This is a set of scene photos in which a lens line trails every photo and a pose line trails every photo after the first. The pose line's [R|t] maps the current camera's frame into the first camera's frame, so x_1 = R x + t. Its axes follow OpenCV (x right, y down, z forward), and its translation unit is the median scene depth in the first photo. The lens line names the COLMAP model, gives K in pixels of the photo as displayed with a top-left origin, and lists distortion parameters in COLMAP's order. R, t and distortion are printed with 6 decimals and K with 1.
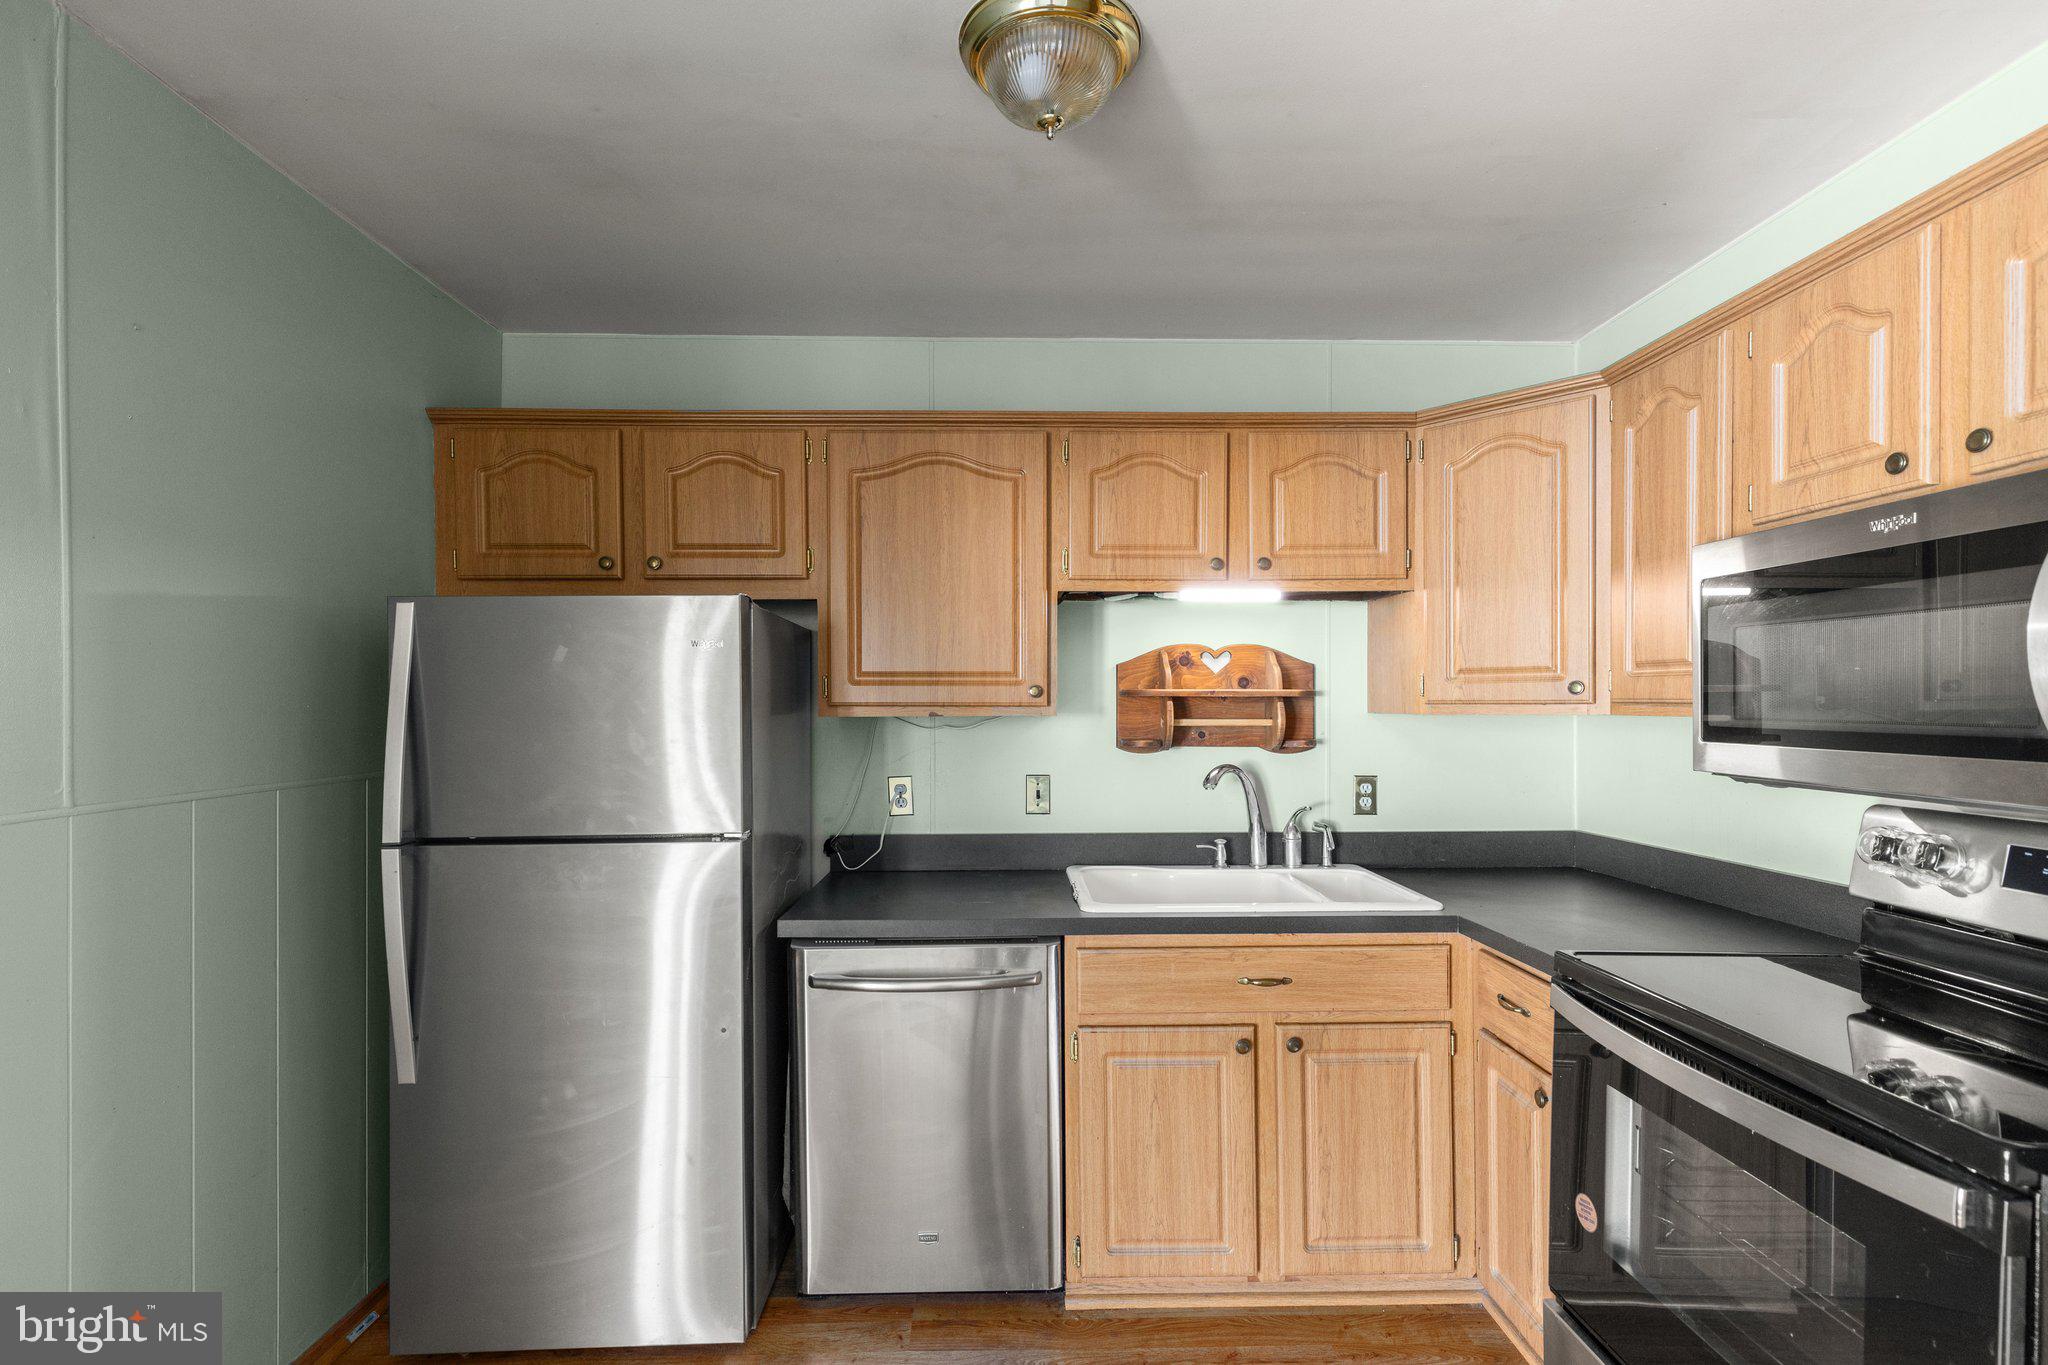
lens RADIAL K [[916.7, 0, 1020.9], [0, 916.7, 705.6], [0, 0, 1]] dist [0.001047, -0.000648]
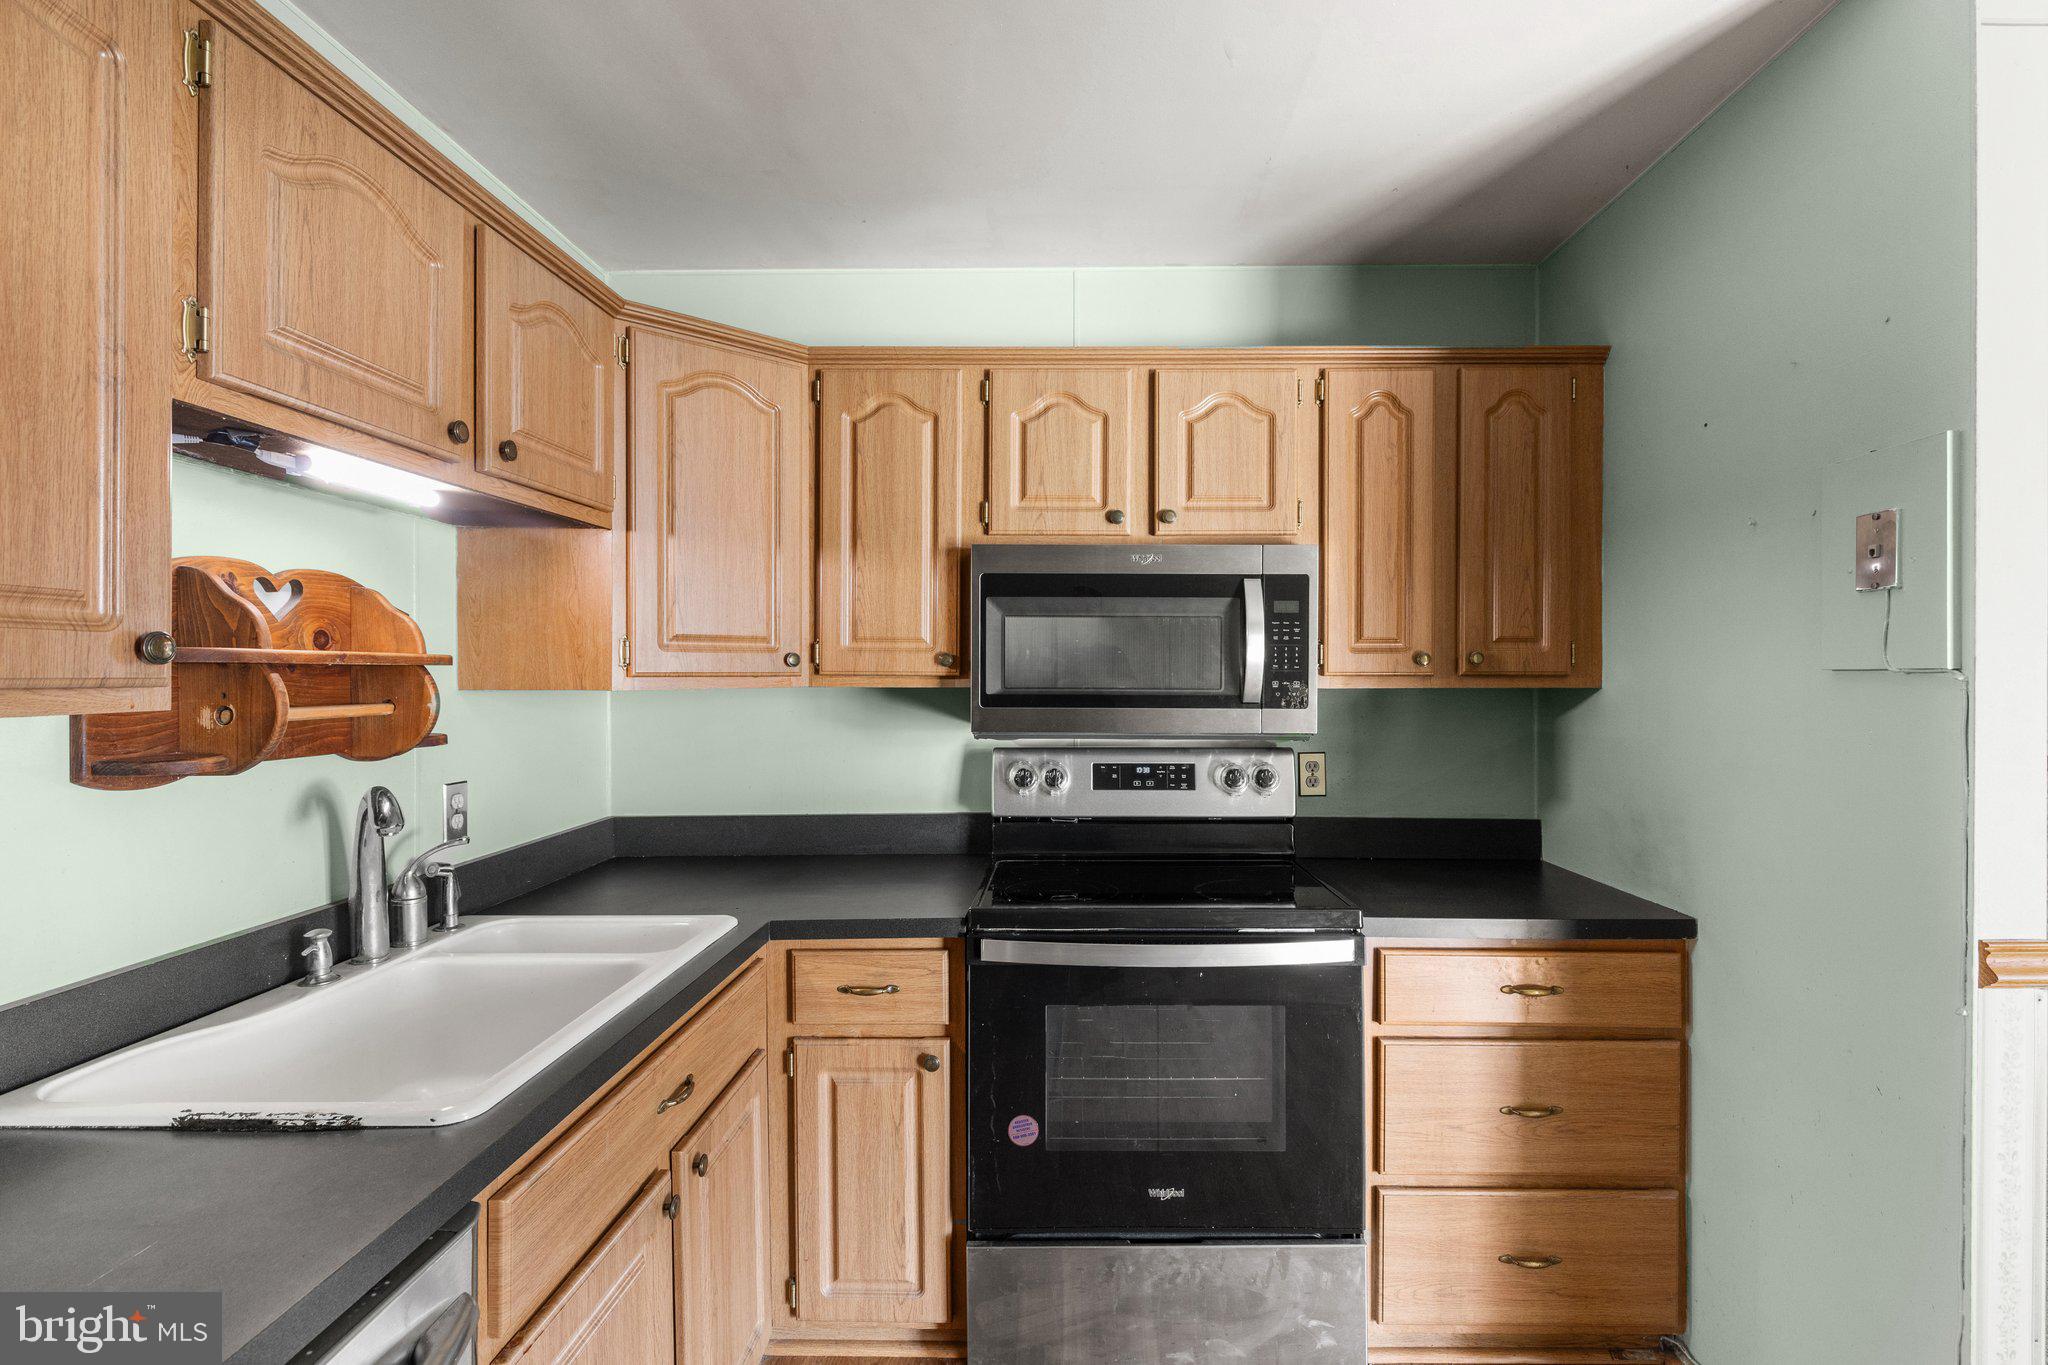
lens RADIAL K [[947.5, 0, 1063.5], [0, 947.5, 674.1], [0, 0, 1]] dist [0.001180, -0.009123]
pose [[0.039022, -0.001415, 0.999237, -0.378413], [0.002004, 0.999997, 0.001337, -0.004693], [-0.999236, 0.001950, 0.039024, 0.637047]]
